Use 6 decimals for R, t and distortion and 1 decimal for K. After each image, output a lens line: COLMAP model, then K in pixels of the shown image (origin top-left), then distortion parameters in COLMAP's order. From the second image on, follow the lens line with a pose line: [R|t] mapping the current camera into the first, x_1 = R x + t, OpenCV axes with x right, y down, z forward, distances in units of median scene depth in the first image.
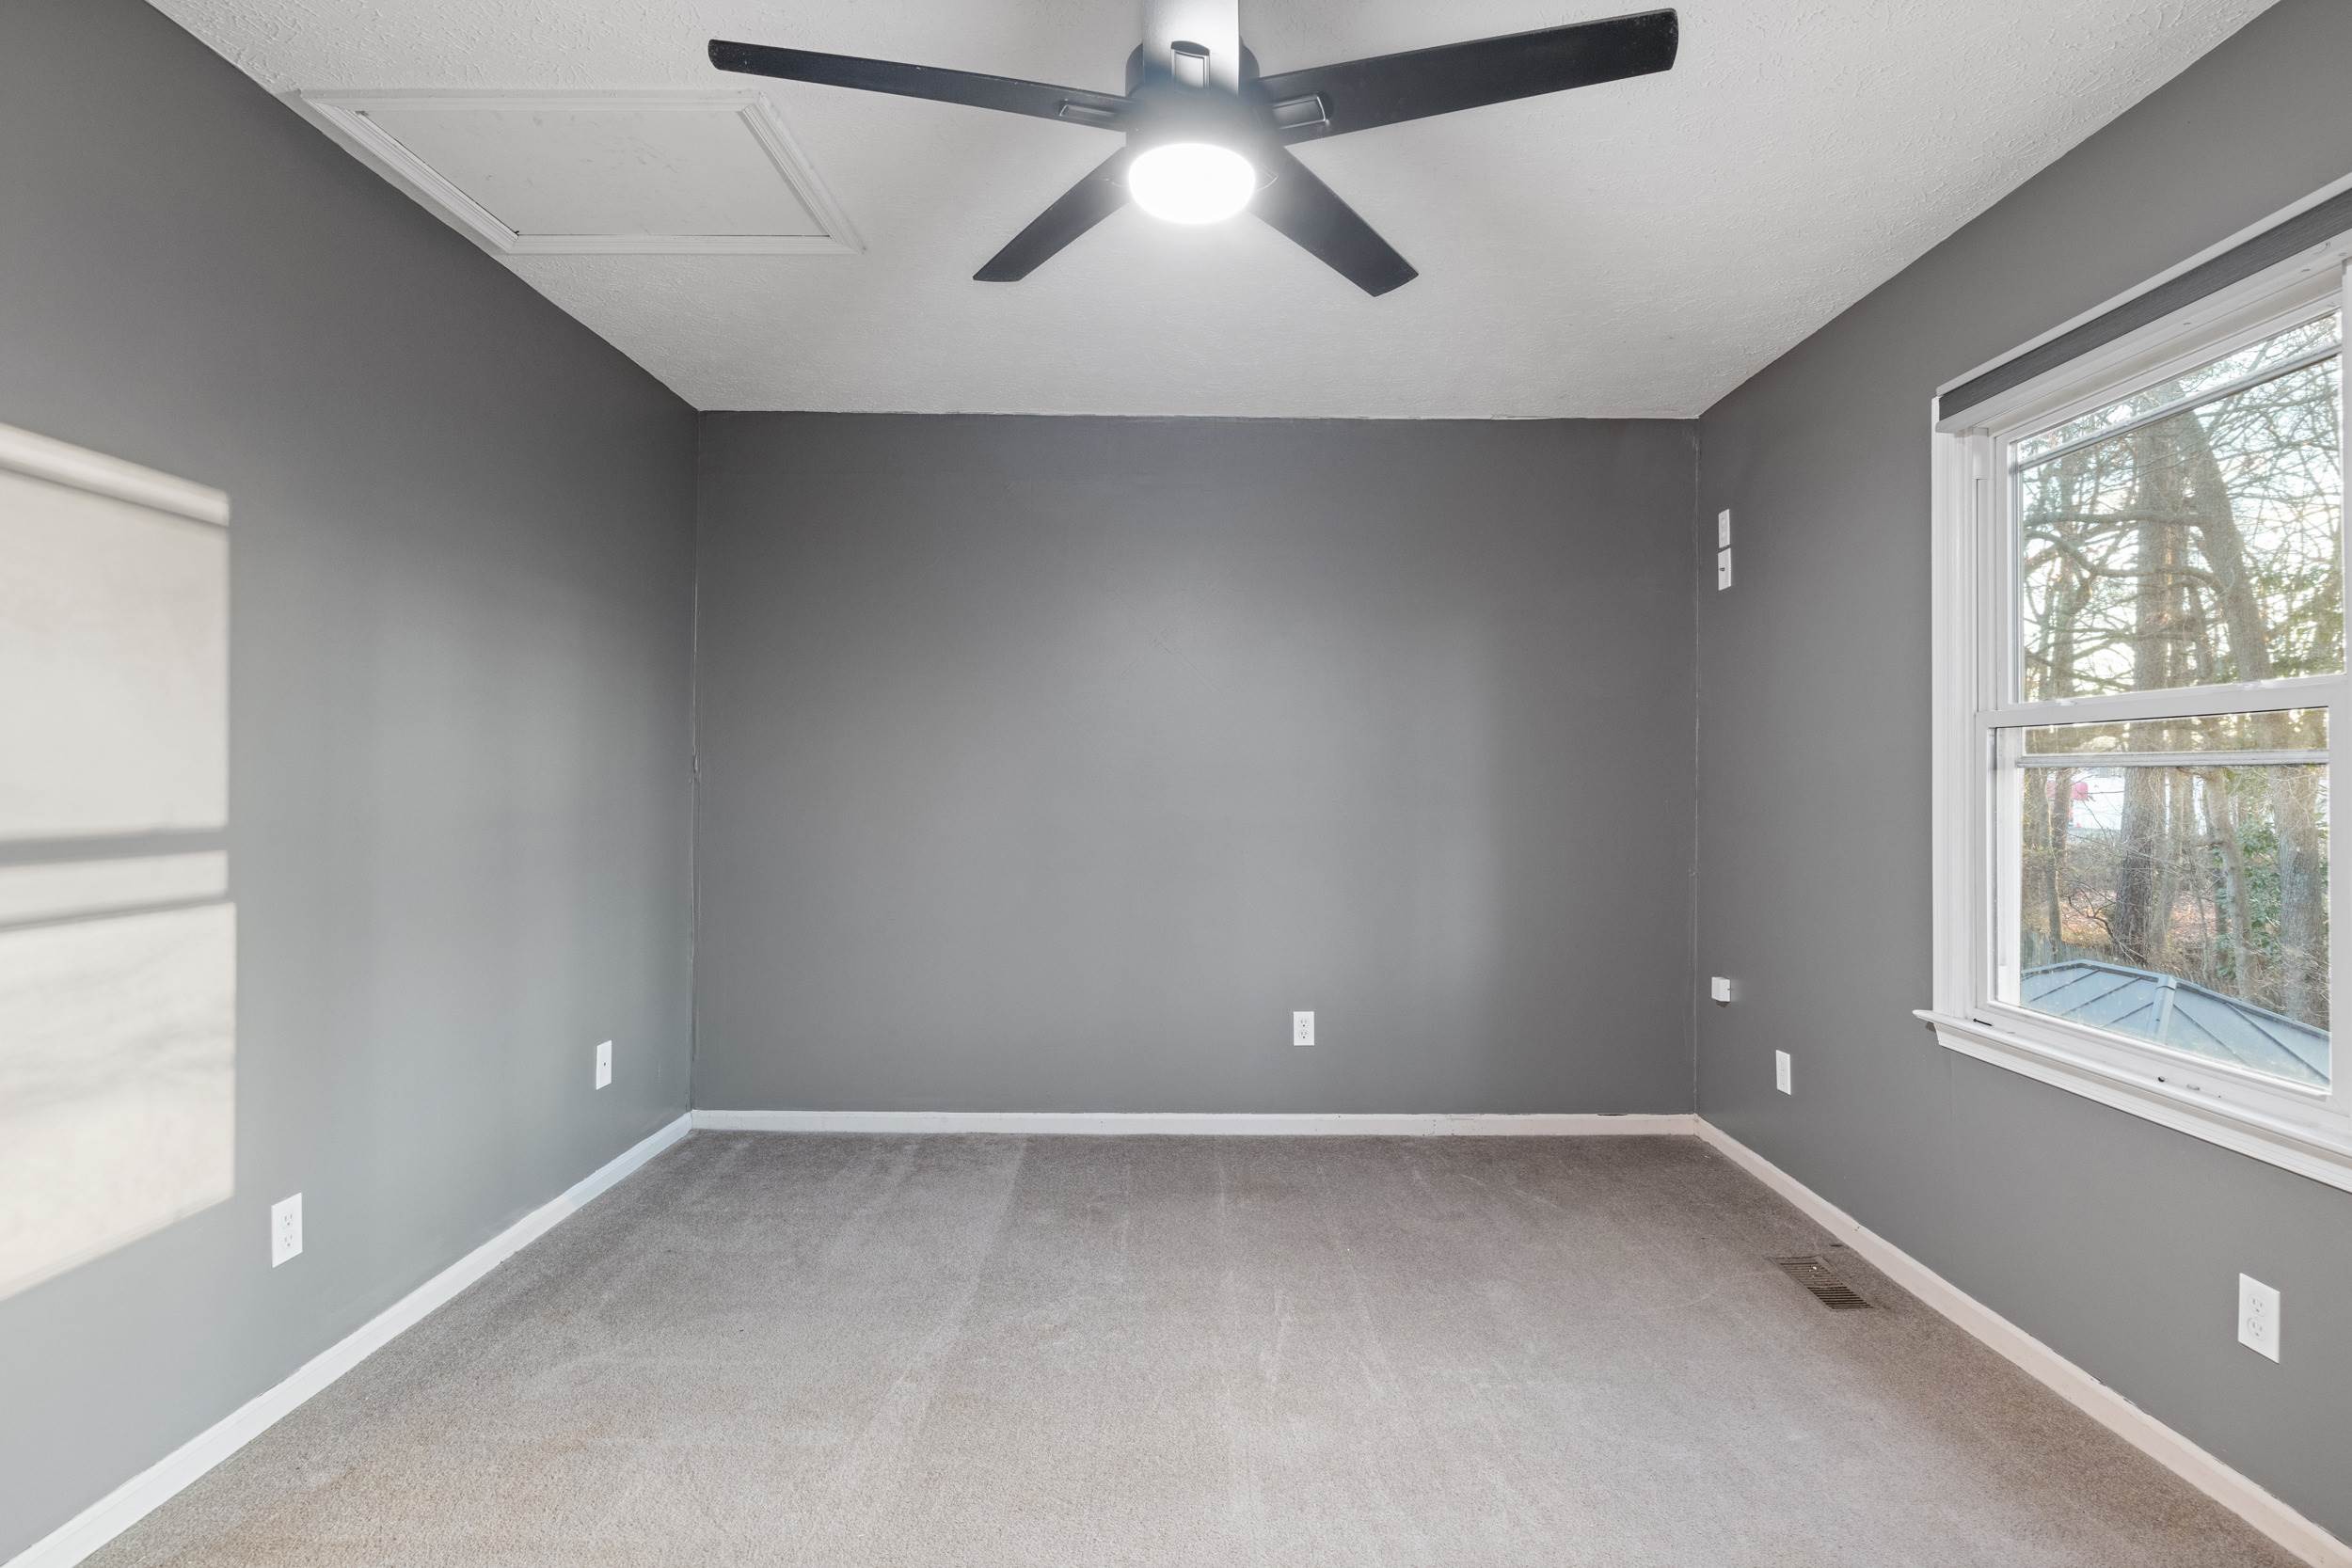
lens RADIAL K [[1183.1, 0, 1183.9], [0, 1183.1, 756.9], [0, 0, 1]] dist [-0.005400, -0.001945]
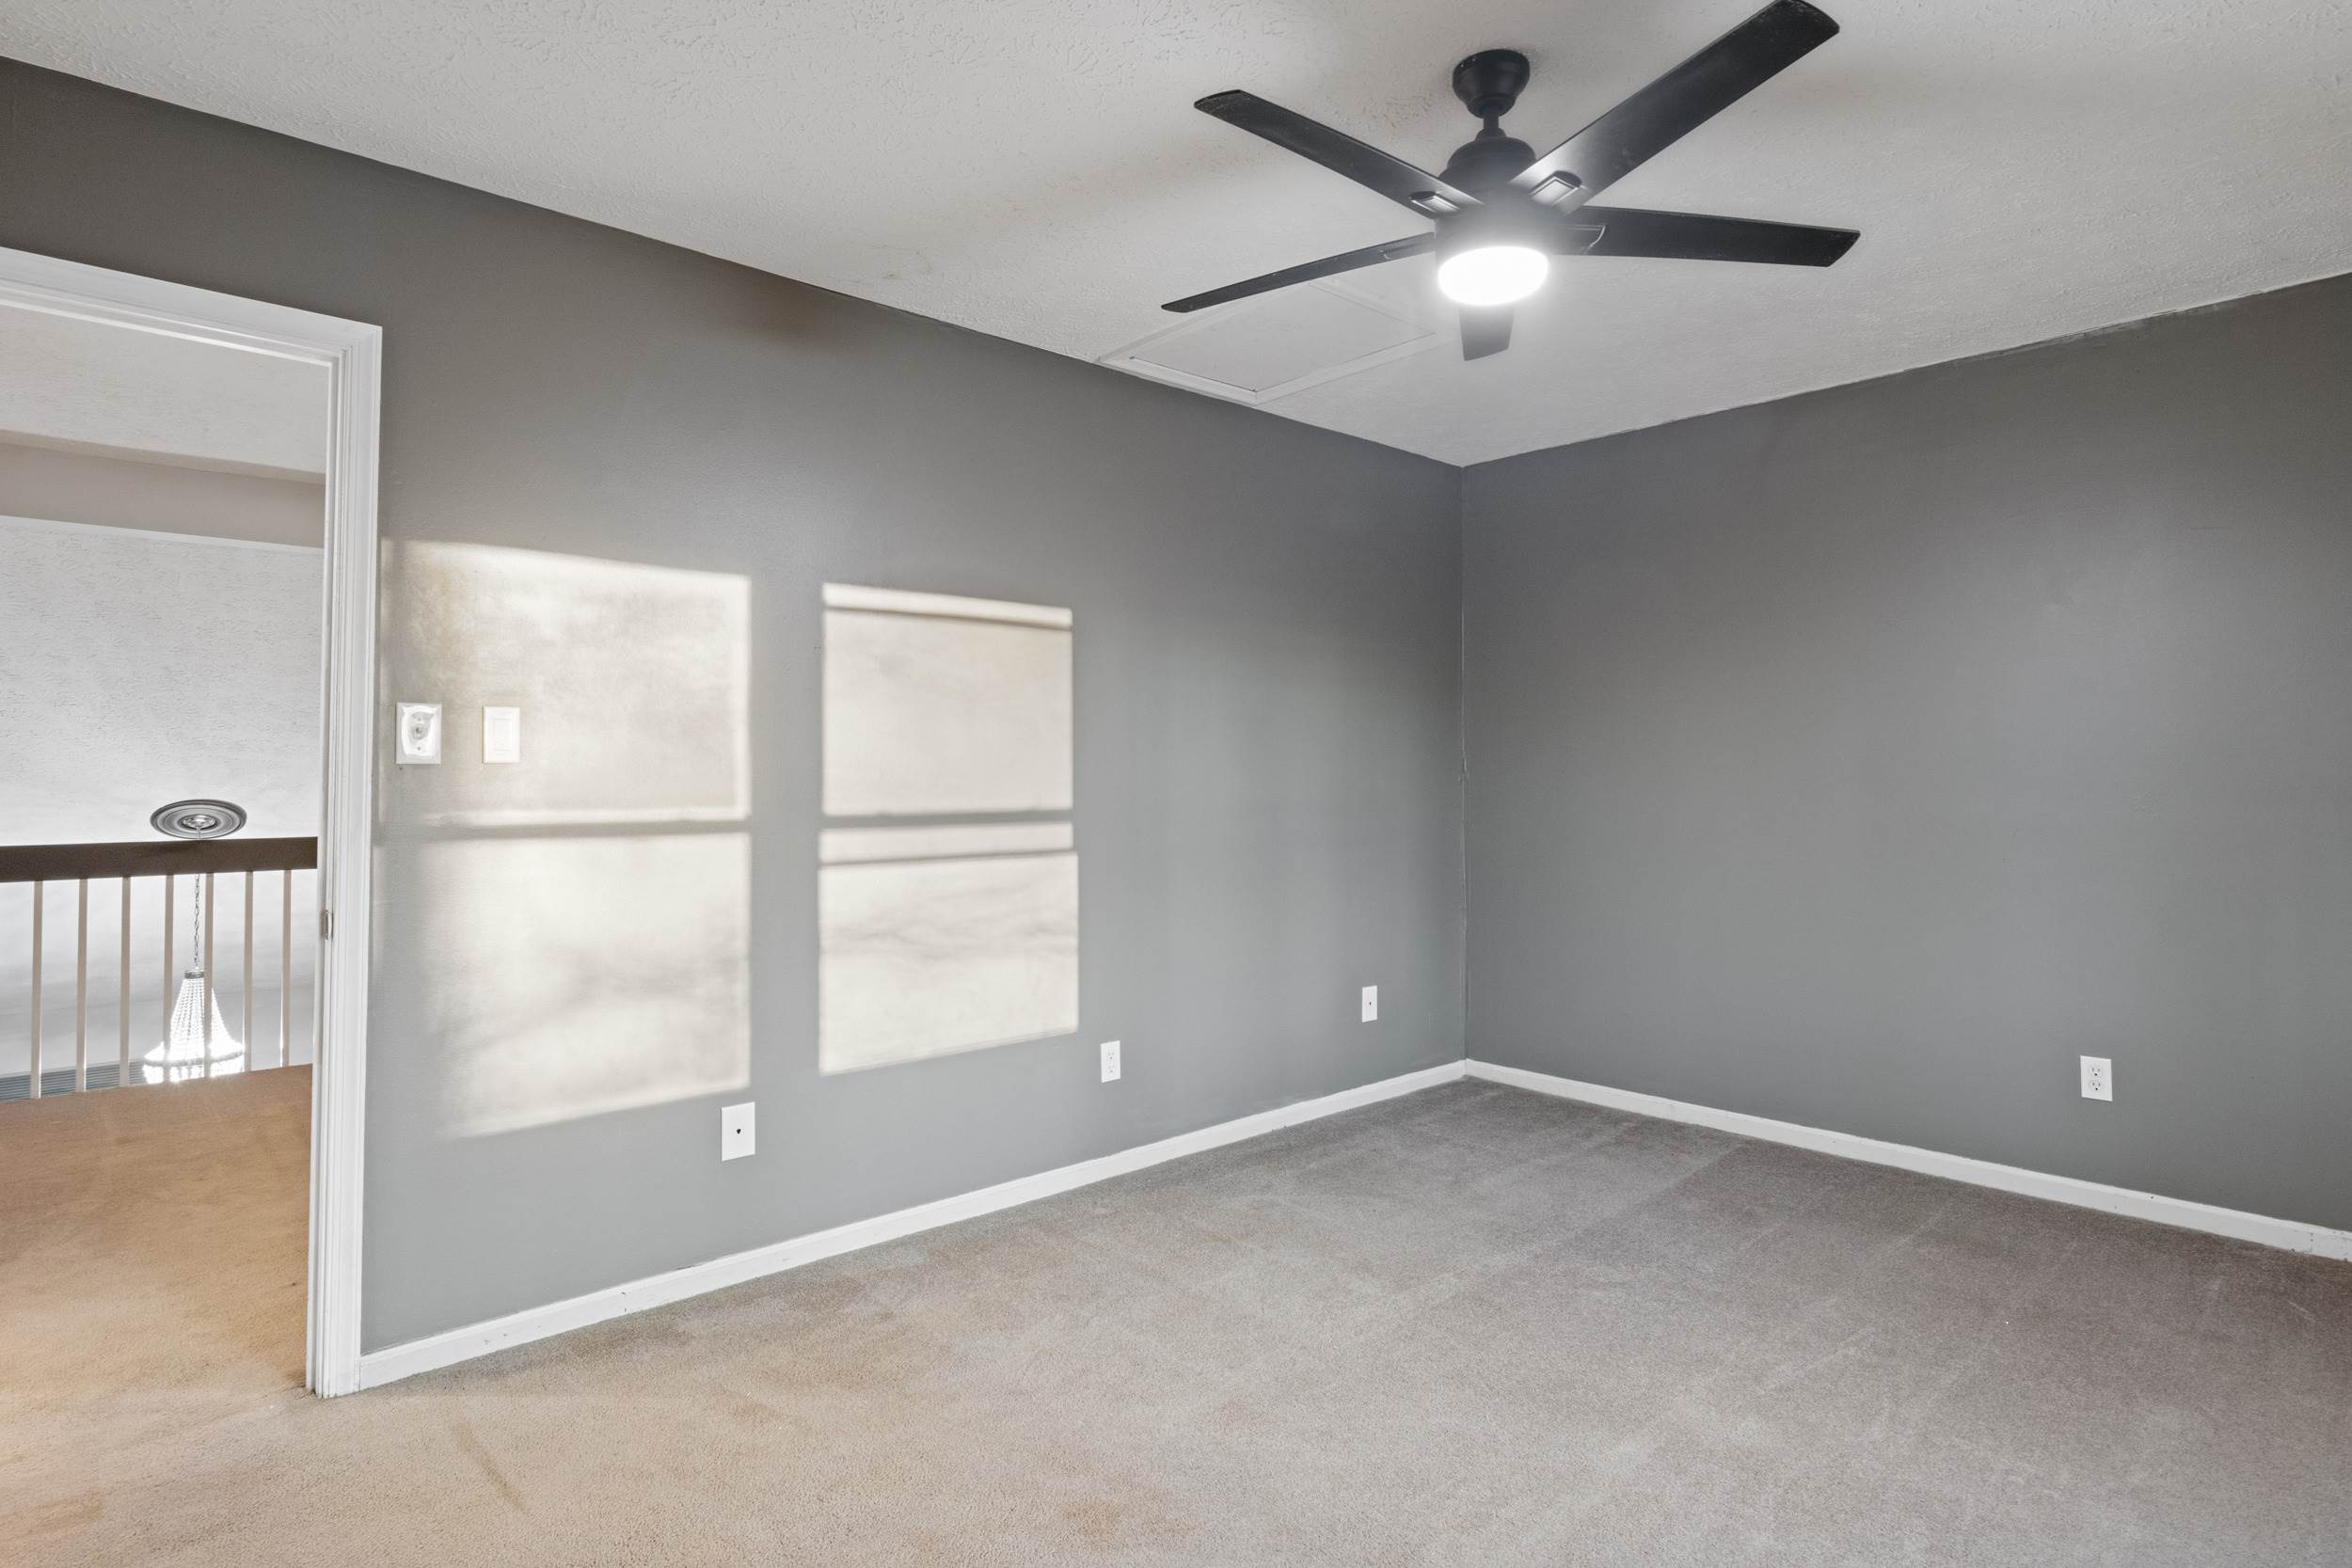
lens RADIAL K [[1196.0, 0, 1174.9], [0, 1196.0, 723.2], [0, 0, 1]] dist [-0.031409, 0.011349]
pose [[0.670867, -0.040668, -0.740462, 0.411378], [0.020397, 0.999129, -0.036395, 0.002845], [0.741297, 0.009313, 0.671112, -0.022868]]
